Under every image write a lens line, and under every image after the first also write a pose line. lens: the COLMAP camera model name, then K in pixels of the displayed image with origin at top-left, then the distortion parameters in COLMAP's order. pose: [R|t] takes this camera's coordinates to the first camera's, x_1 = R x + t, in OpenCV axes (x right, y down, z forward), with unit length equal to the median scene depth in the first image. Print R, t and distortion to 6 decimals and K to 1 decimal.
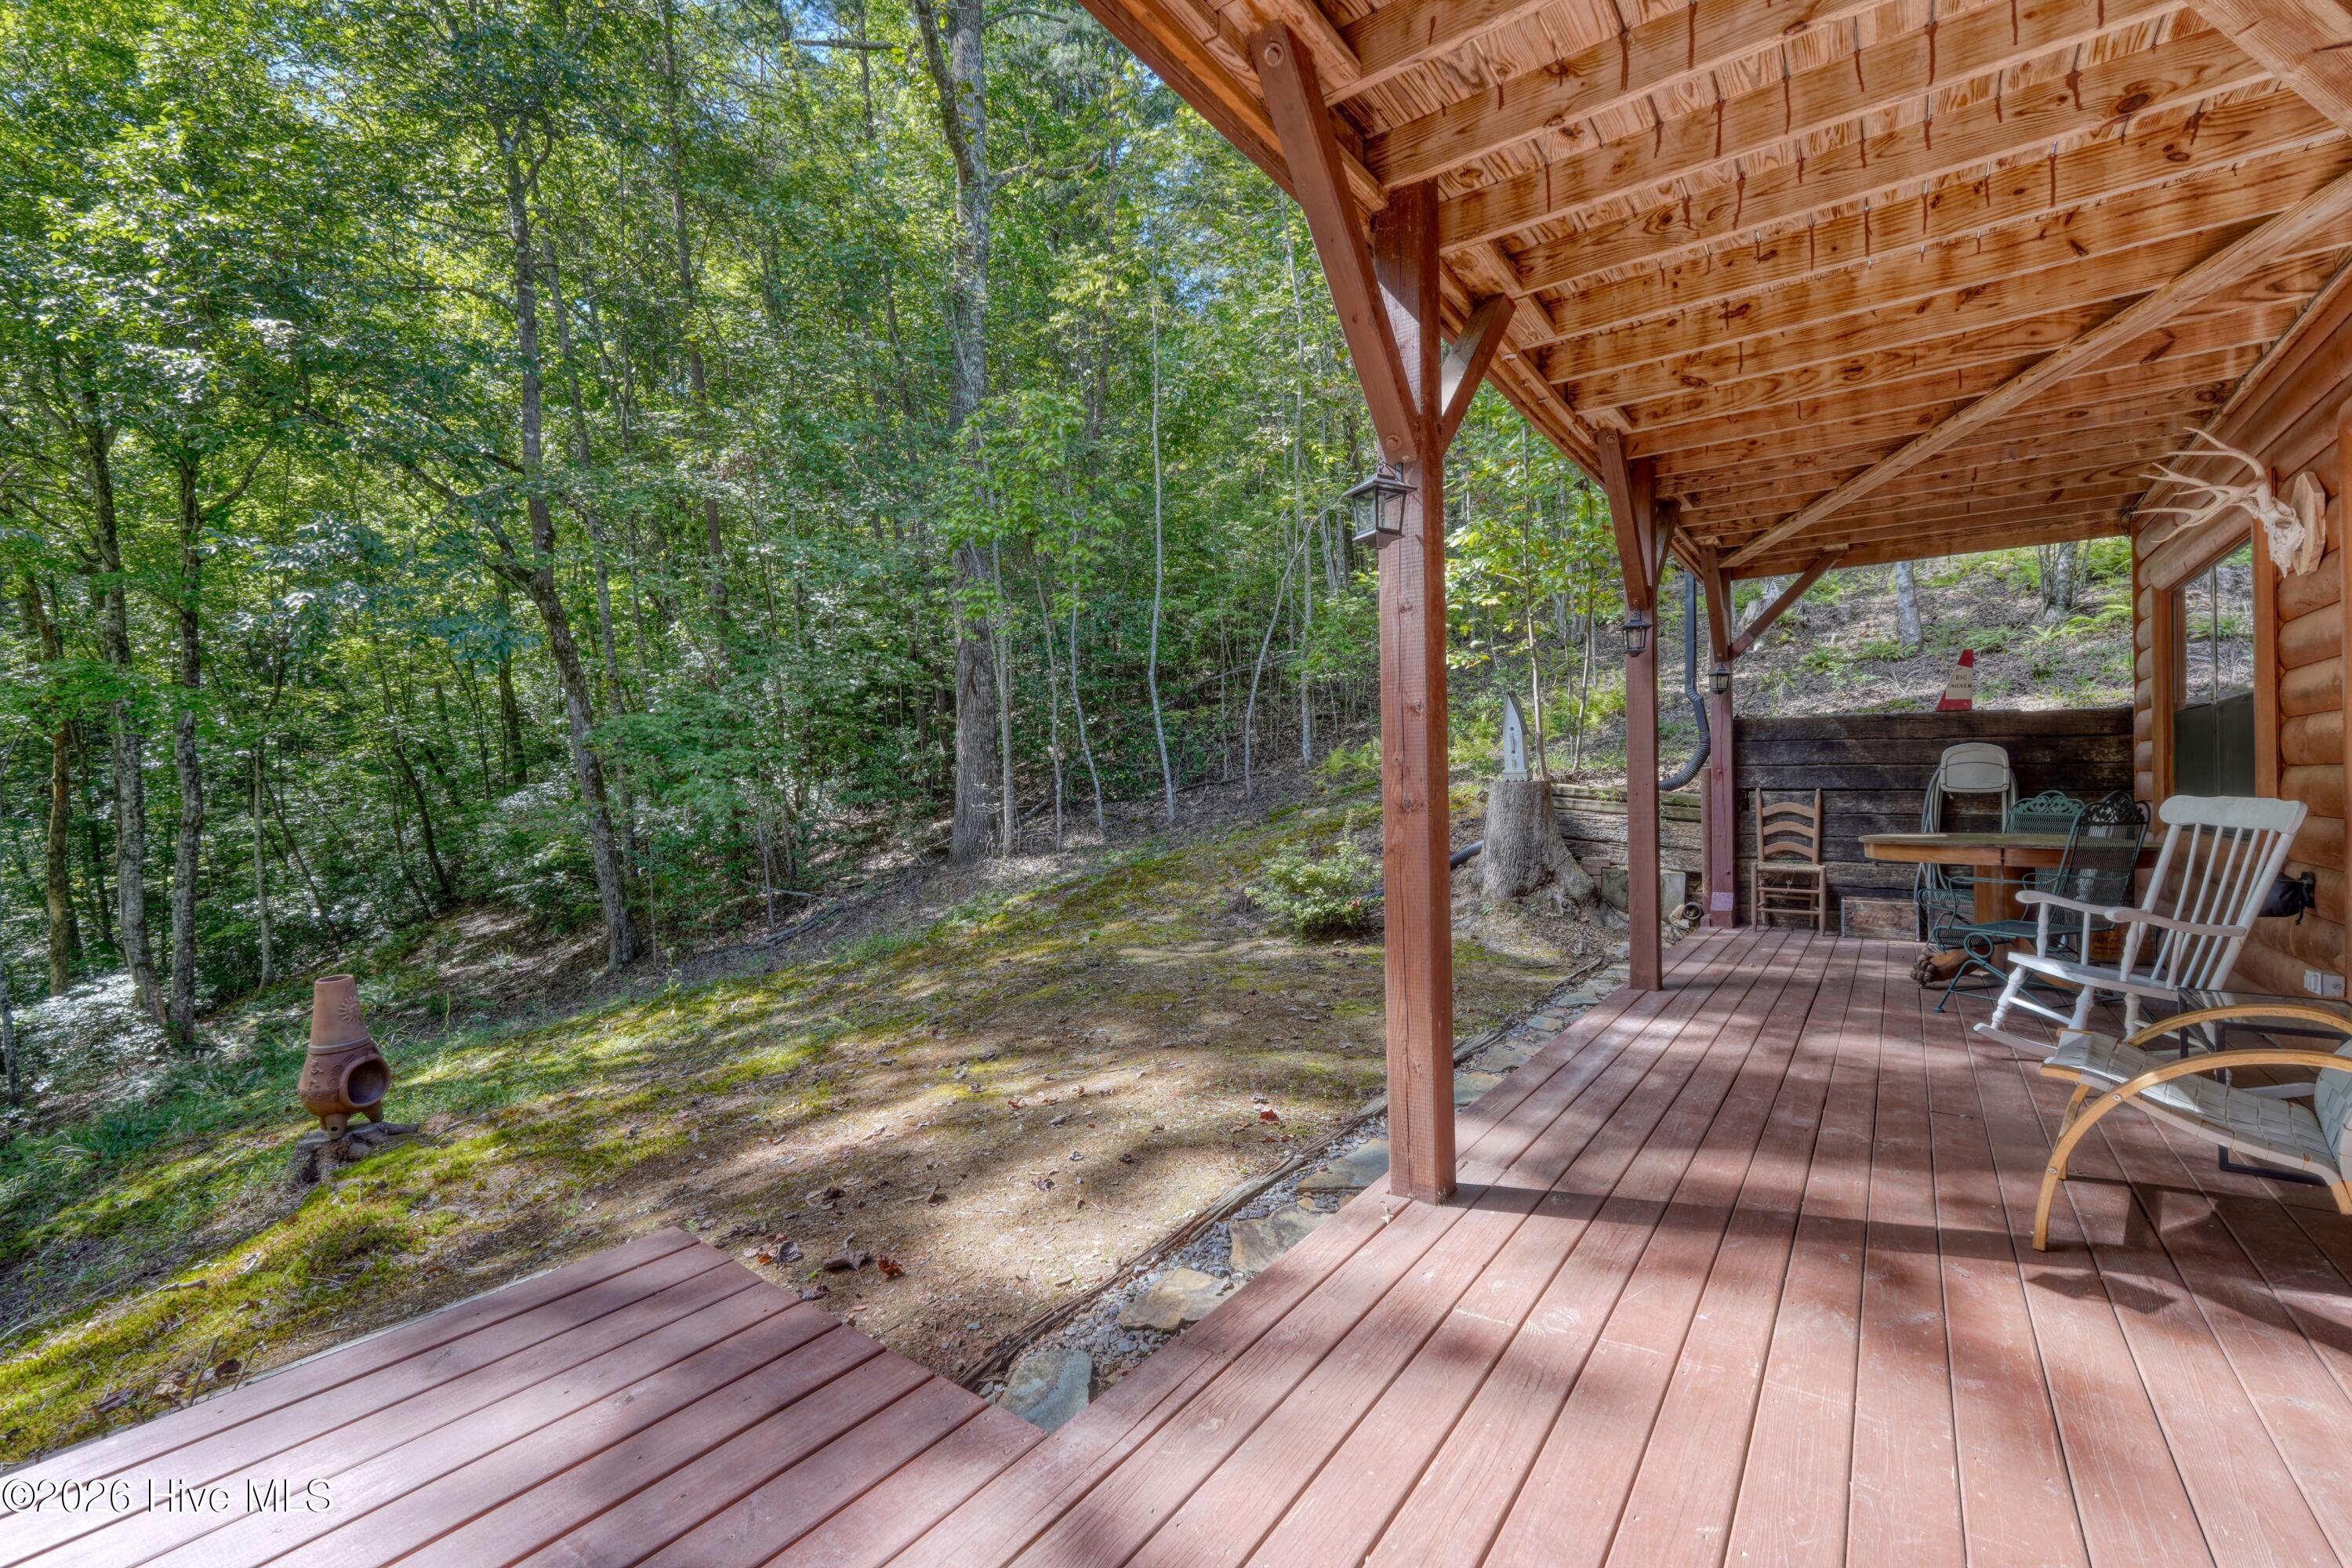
lens RADIAL K [[996.9, 0, 1169.7], [0, 996.9, 779.9], [0, 0, 1]] dist [-0.007213, 0.004225]
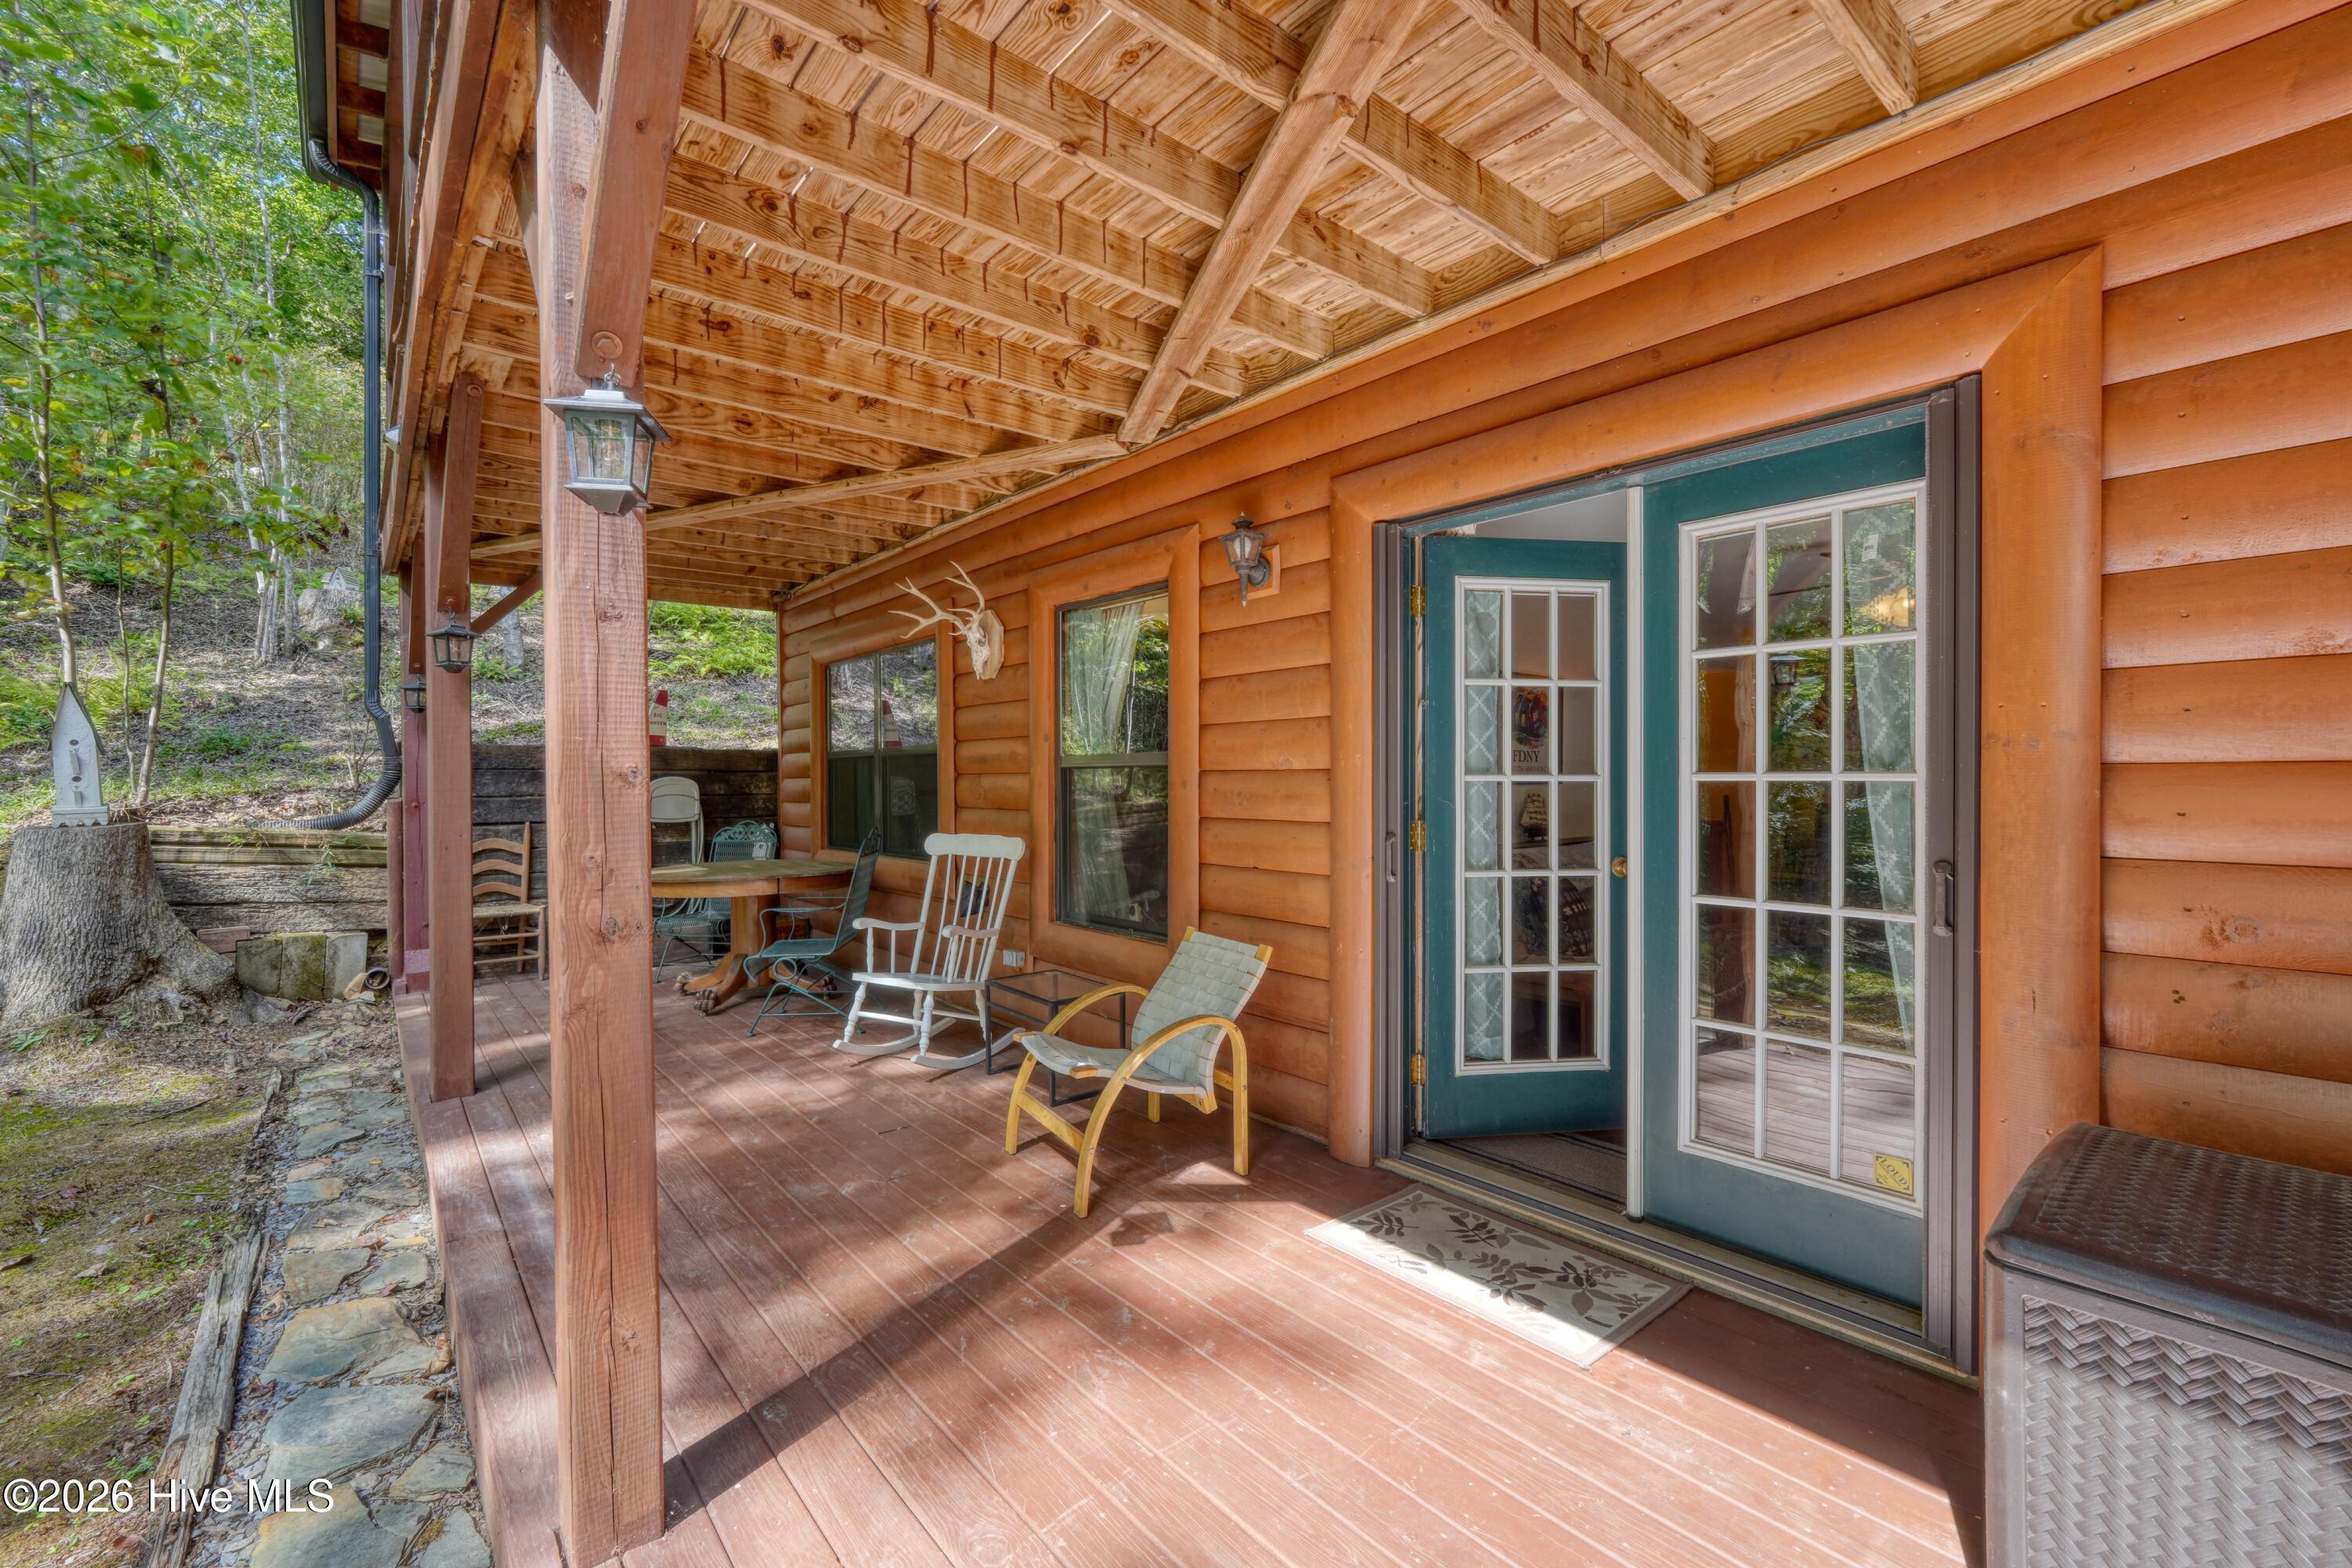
lens RADIAL K [[996.9, 0, 1174.7], [0, 996.9, 786.2], [0, 0, 1]] dist [-0.007213, 0.004225]
pose [[0.241680, -0.001489, 0.970355, -0.195330], [0.001340, 0.999998, 0.001201, -0.046852], [-0.970355, 0.001010, 0.241681, 0.349948]]
